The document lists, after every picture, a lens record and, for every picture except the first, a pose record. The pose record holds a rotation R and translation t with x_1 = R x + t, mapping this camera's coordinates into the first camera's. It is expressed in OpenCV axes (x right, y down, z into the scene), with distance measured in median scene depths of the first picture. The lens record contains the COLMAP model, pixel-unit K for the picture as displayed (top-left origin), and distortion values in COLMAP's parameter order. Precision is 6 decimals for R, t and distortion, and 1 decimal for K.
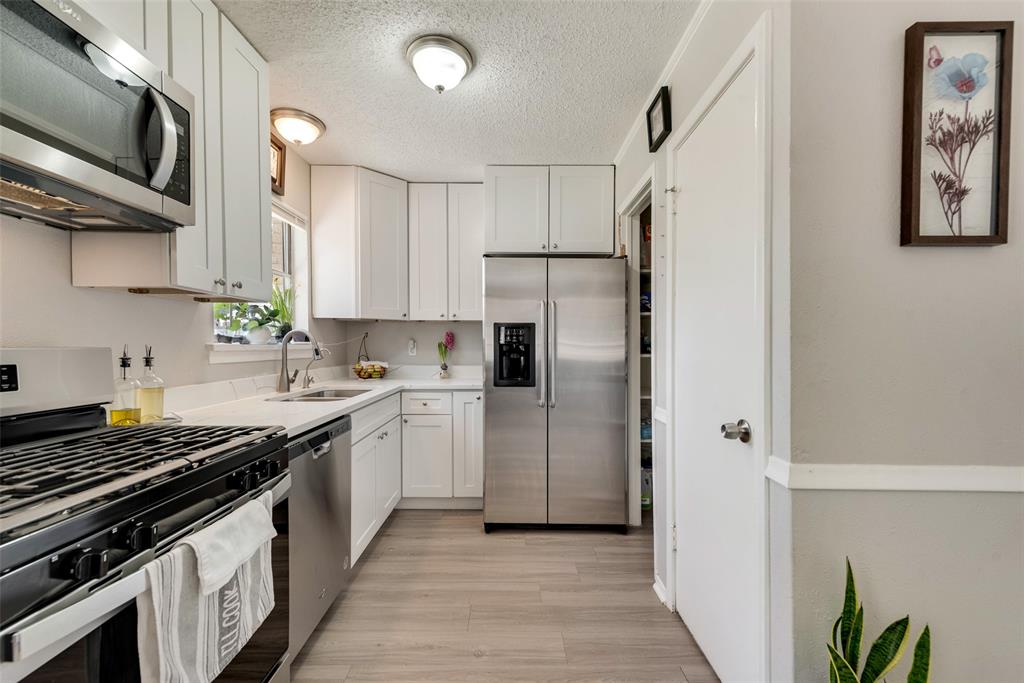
lens RADIAL K [[403.1, 0, 509.8], [0, 403.1, 349.3], [0, 0, 1]] dist [0.012892, -0.003399]
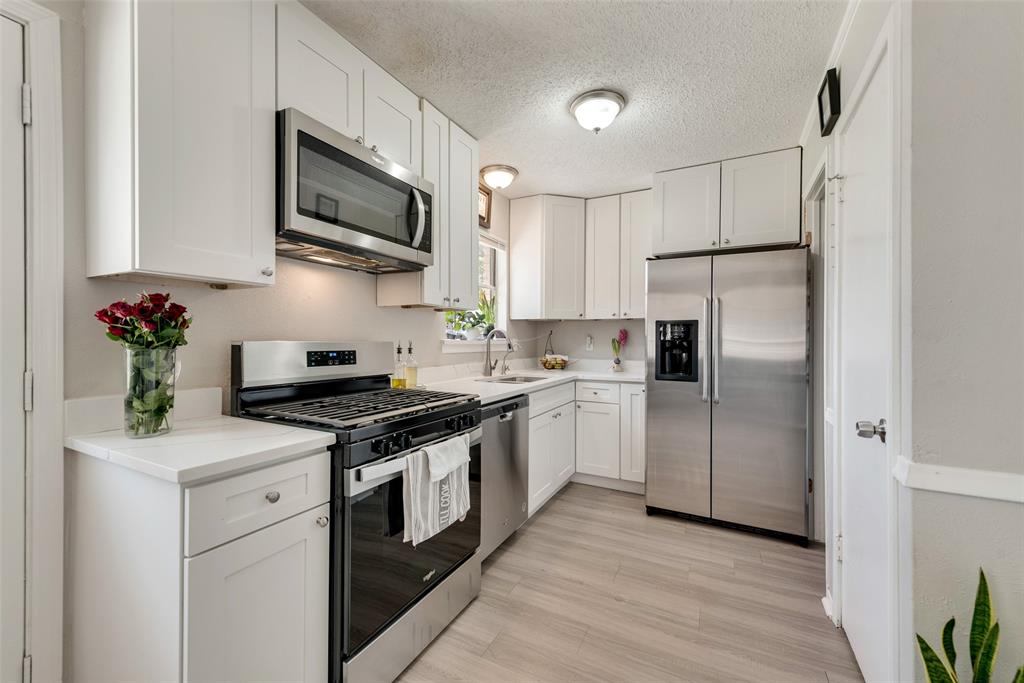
lens RADIAL K [[403.1, 0, 516.0], [0, 403.1, 339.8], [0, 0, 1]] dist [0.012892, -0.003399]
pose [[0.889678, 0.001045, -0.456587, 0.159242], [-0.008258, 0.999871, -0.013802, 0.004426], [0.456514, 0.016050, 0.889572, -0.171620]]
